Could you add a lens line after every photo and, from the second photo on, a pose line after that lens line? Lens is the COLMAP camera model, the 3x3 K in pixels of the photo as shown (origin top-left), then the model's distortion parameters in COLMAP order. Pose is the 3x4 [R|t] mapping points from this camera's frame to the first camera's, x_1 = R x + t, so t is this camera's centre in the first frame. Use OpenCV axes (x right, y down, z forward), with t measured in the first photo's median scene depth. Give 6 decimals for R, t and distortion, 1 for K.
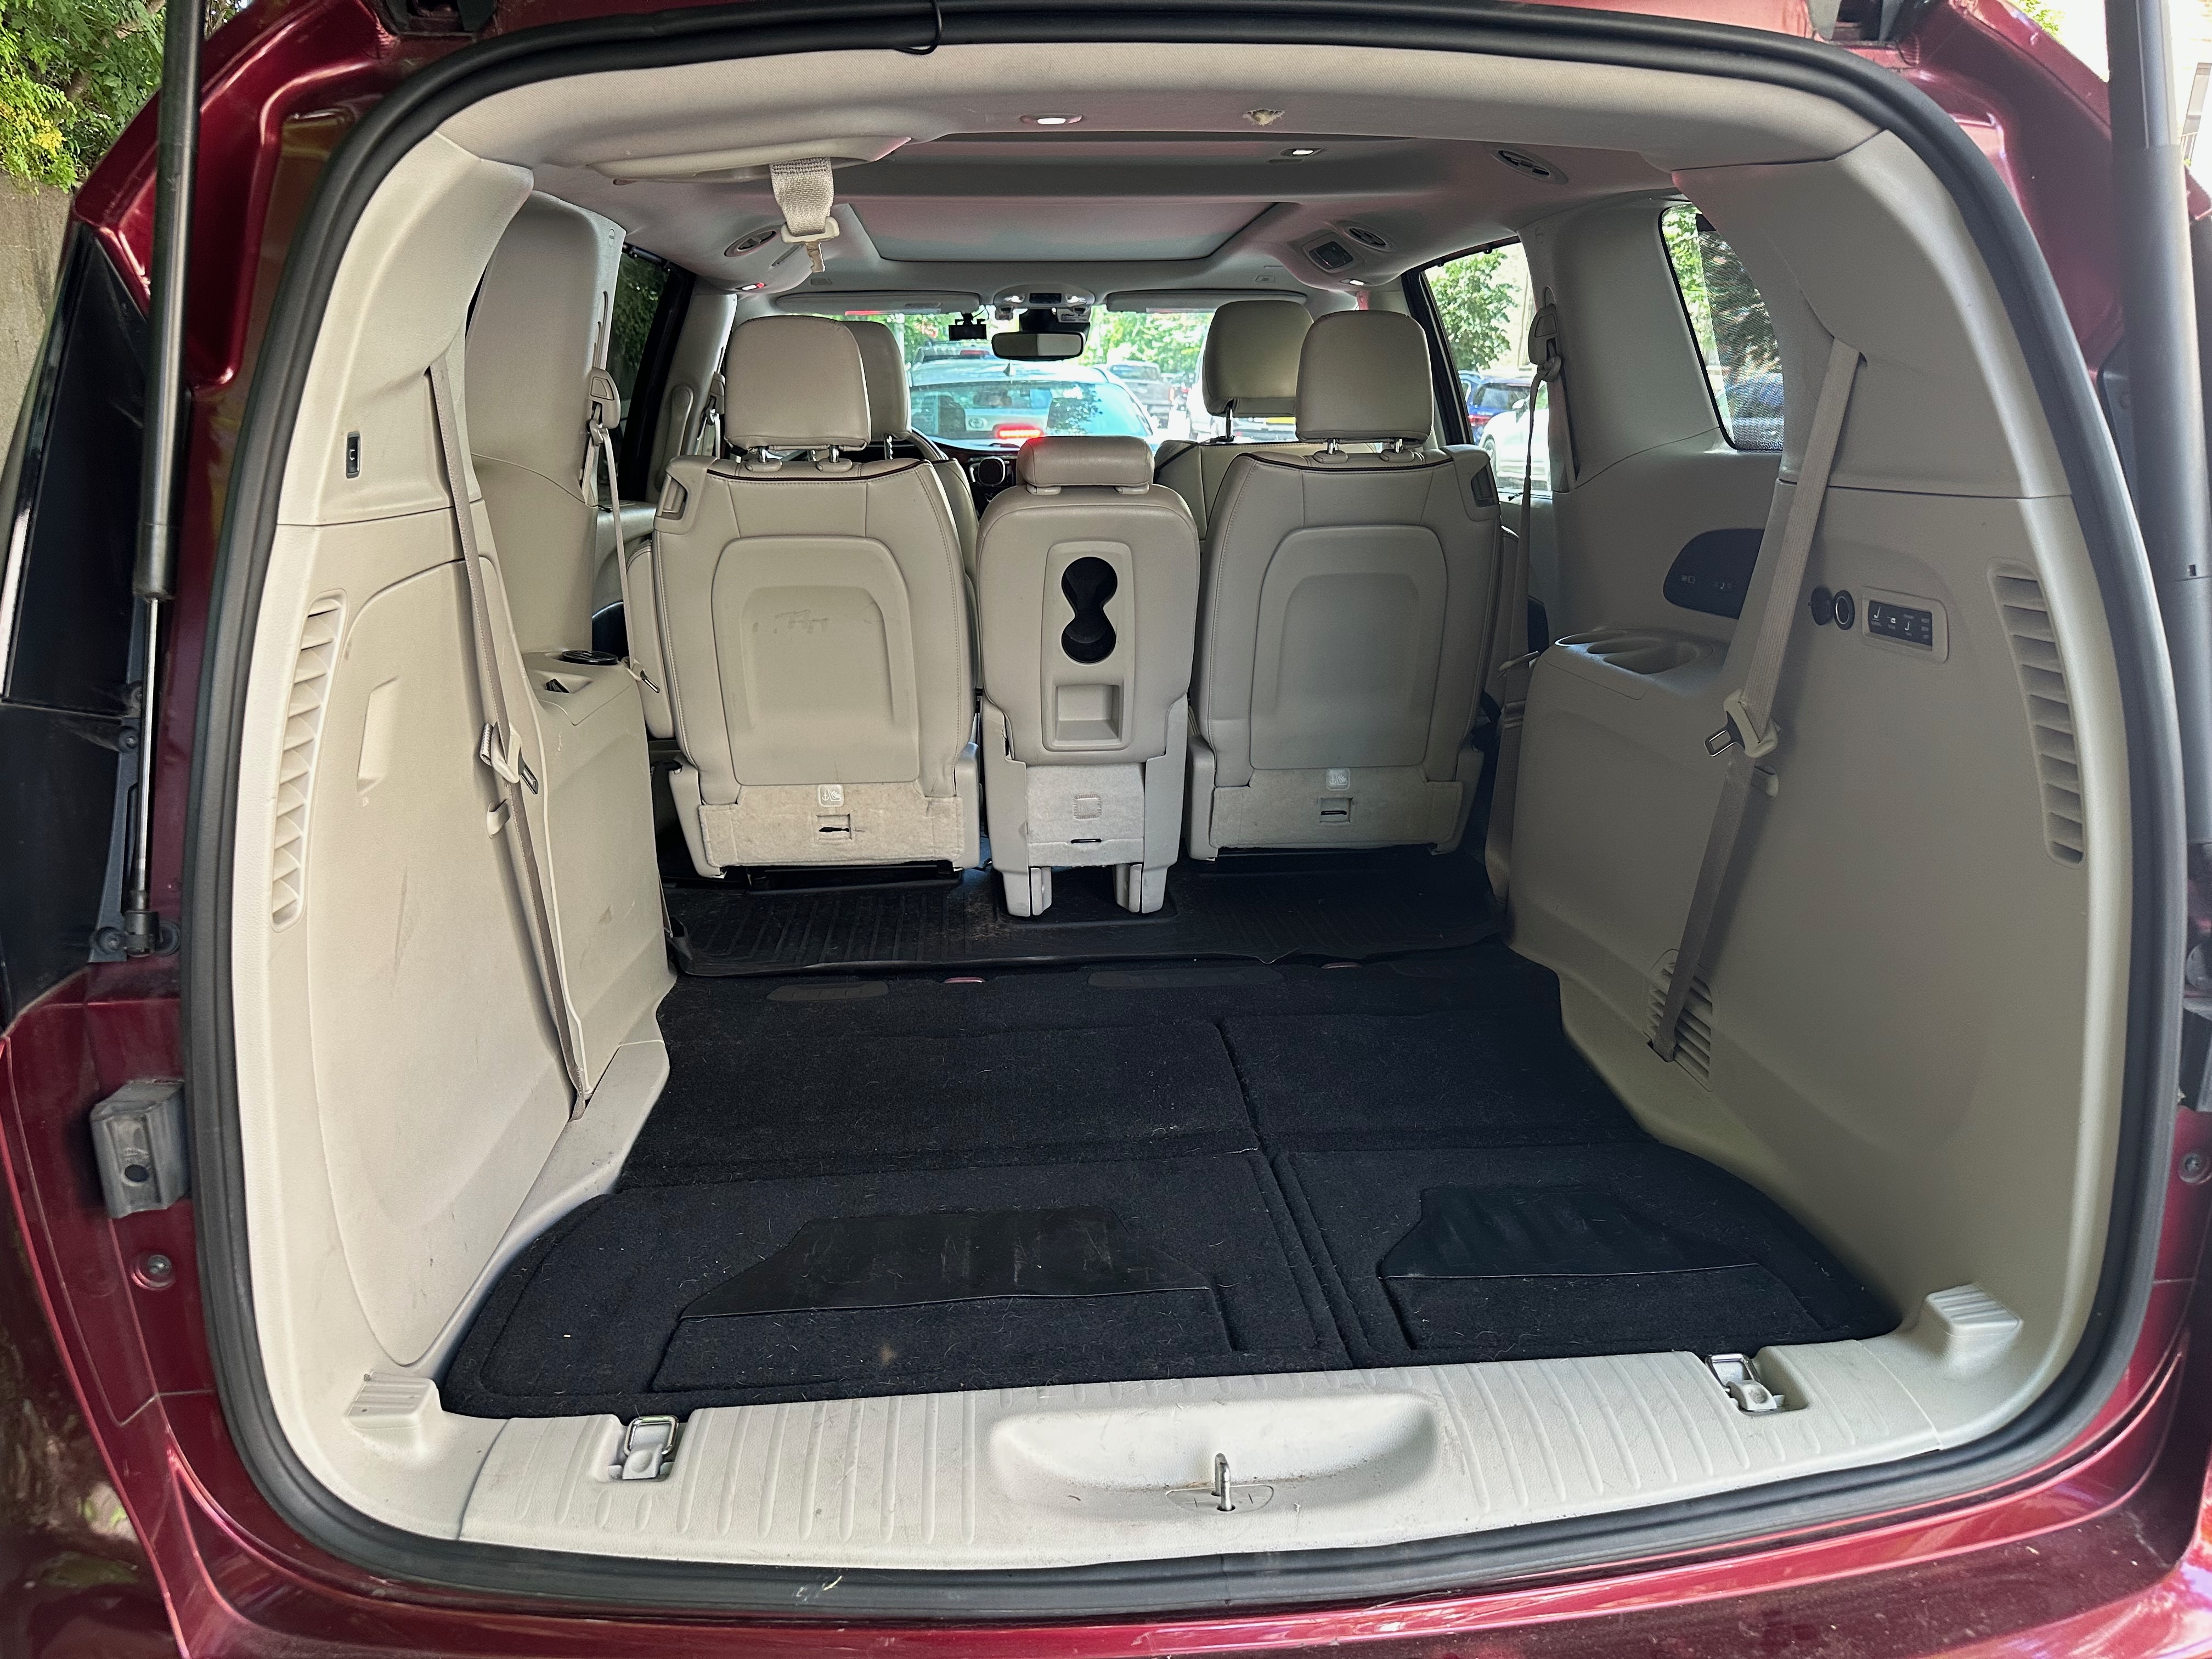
lens RADIAL K [[1661.2, 0, 1104.0], [0, 1661.2, 832.6], [0, 0, 1]] dist [0.023194, -0.010003]
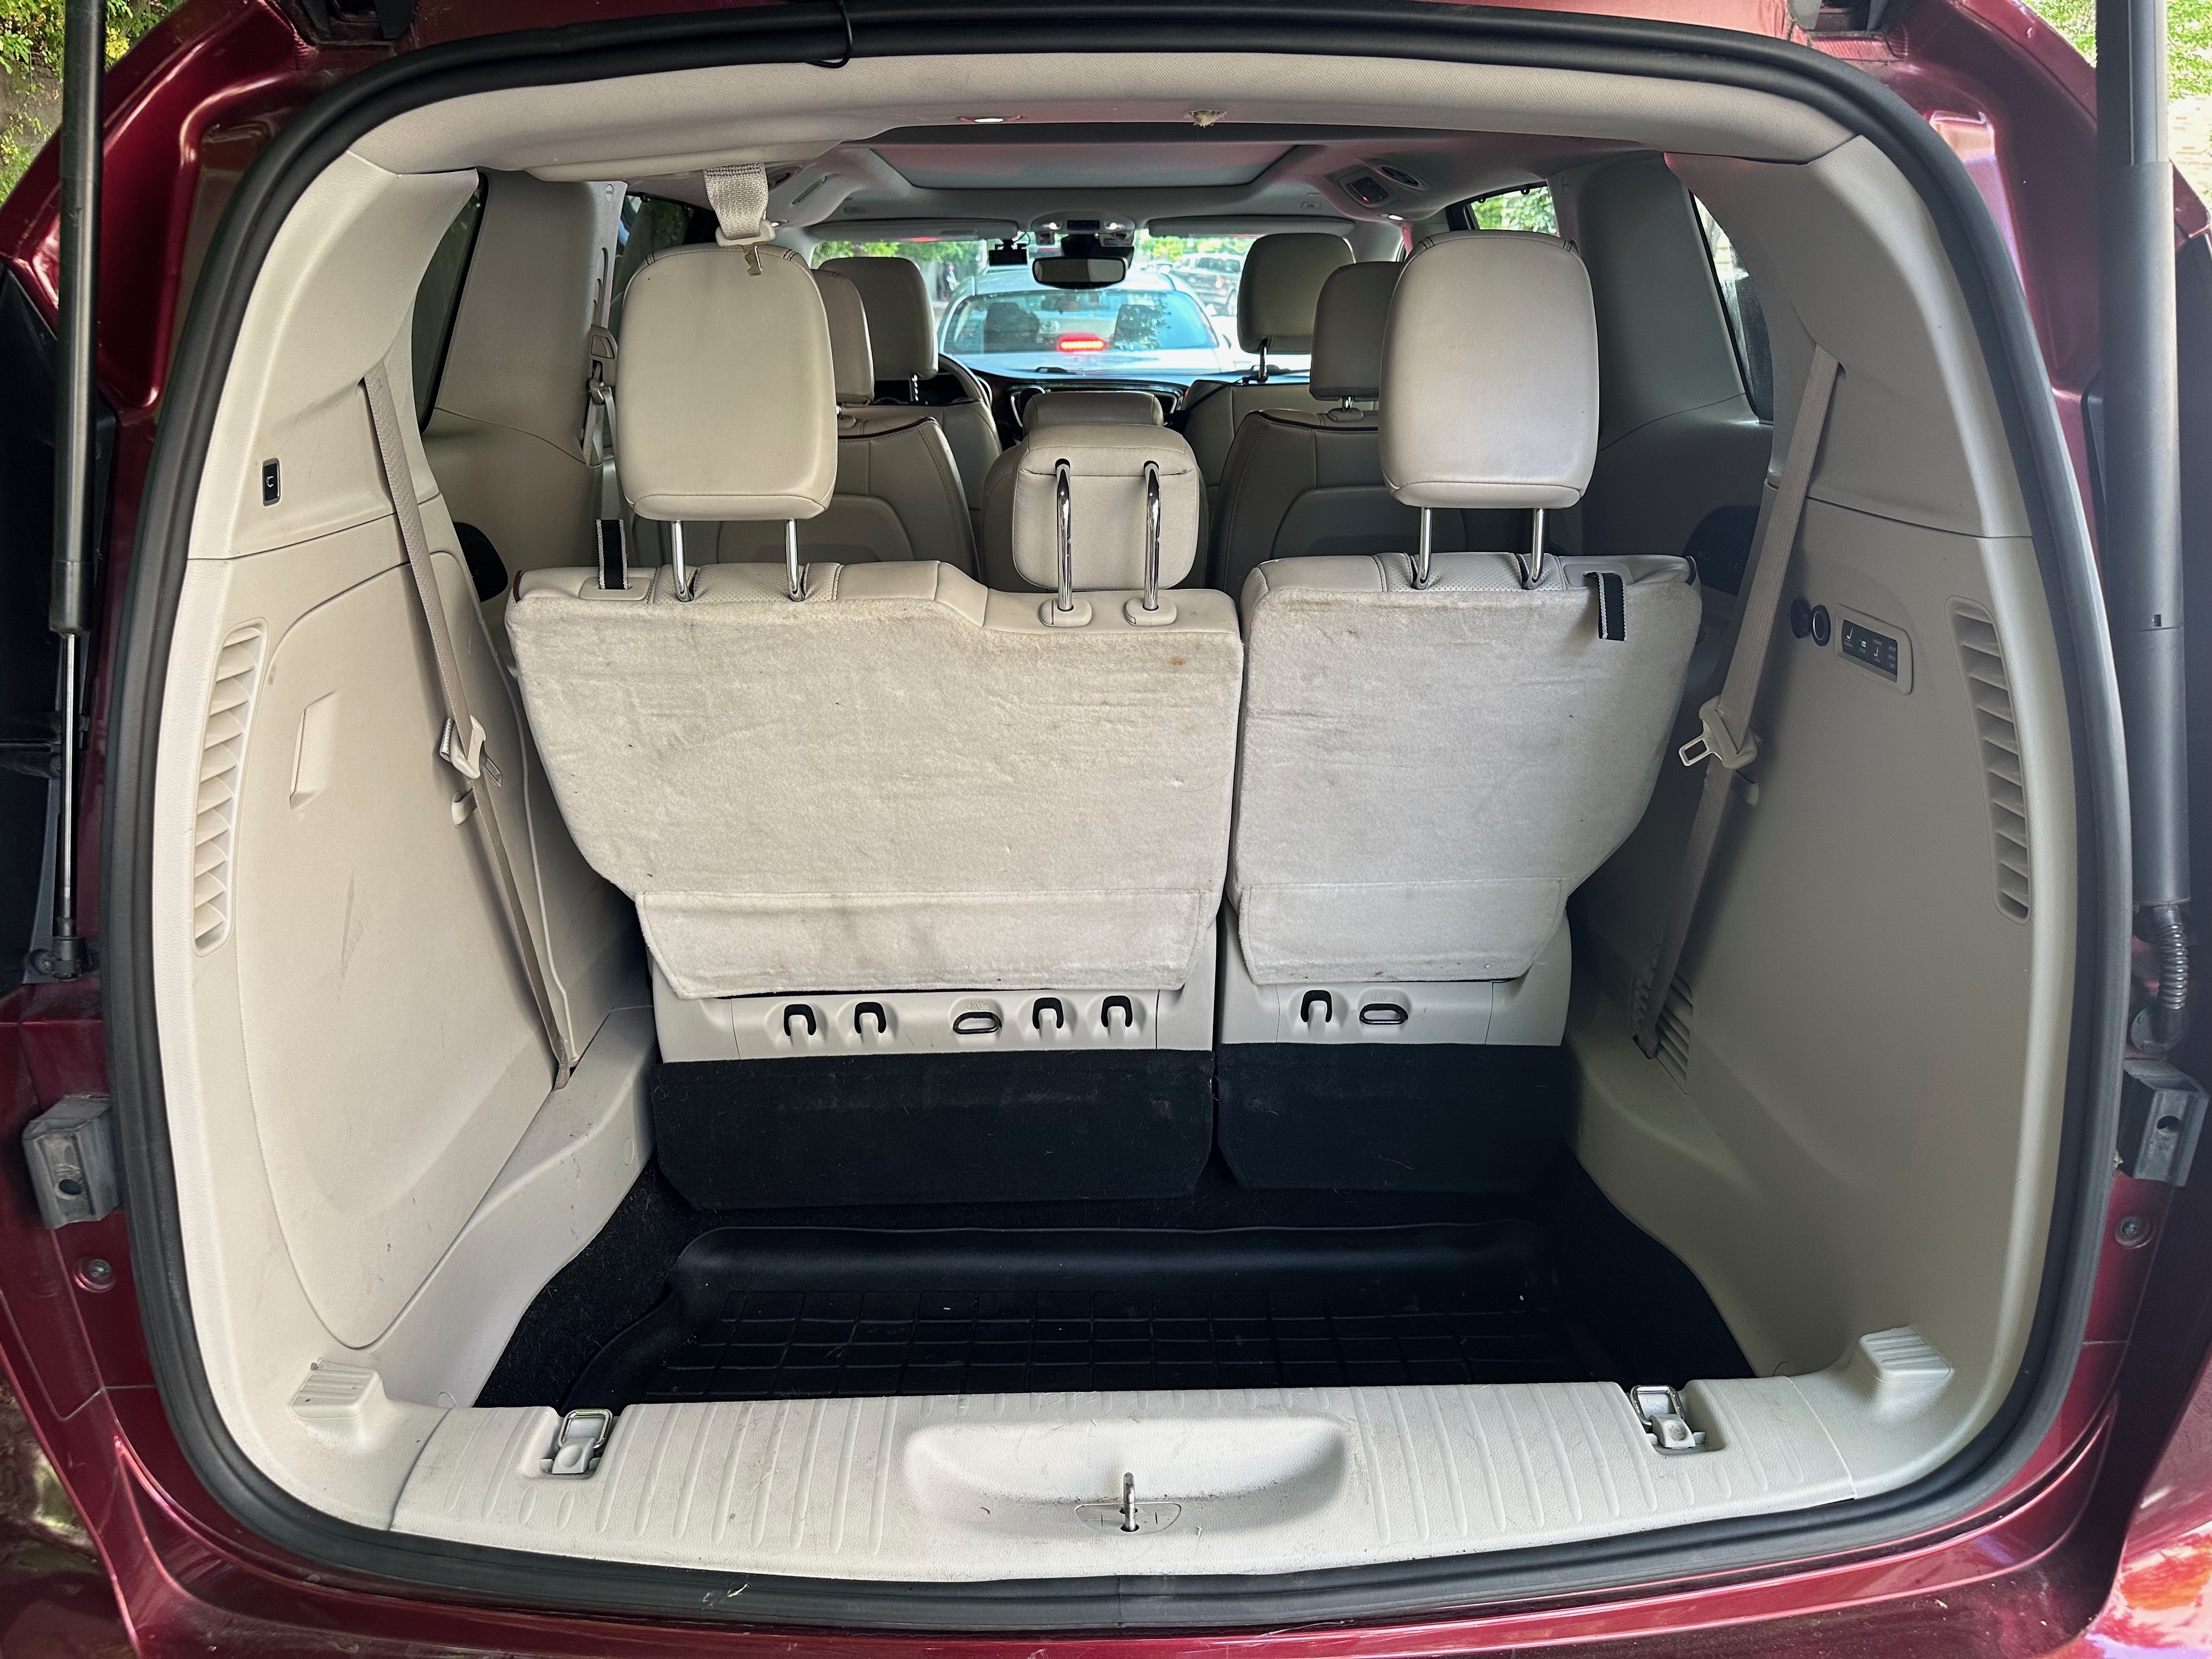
lens RADIAL K [[1661.2, 0, 1106.0], [0, 1661.2, 830.1], [0, 0, 1]] dist [0.023194, -0.010003]
pose [[0.998105, 0.020194, -0.058133, 0.108261], [-0.016226, 0.997558, 0.067939, -0.088360], [0.059363, -0.066867, 0.995994, 0.012701]]
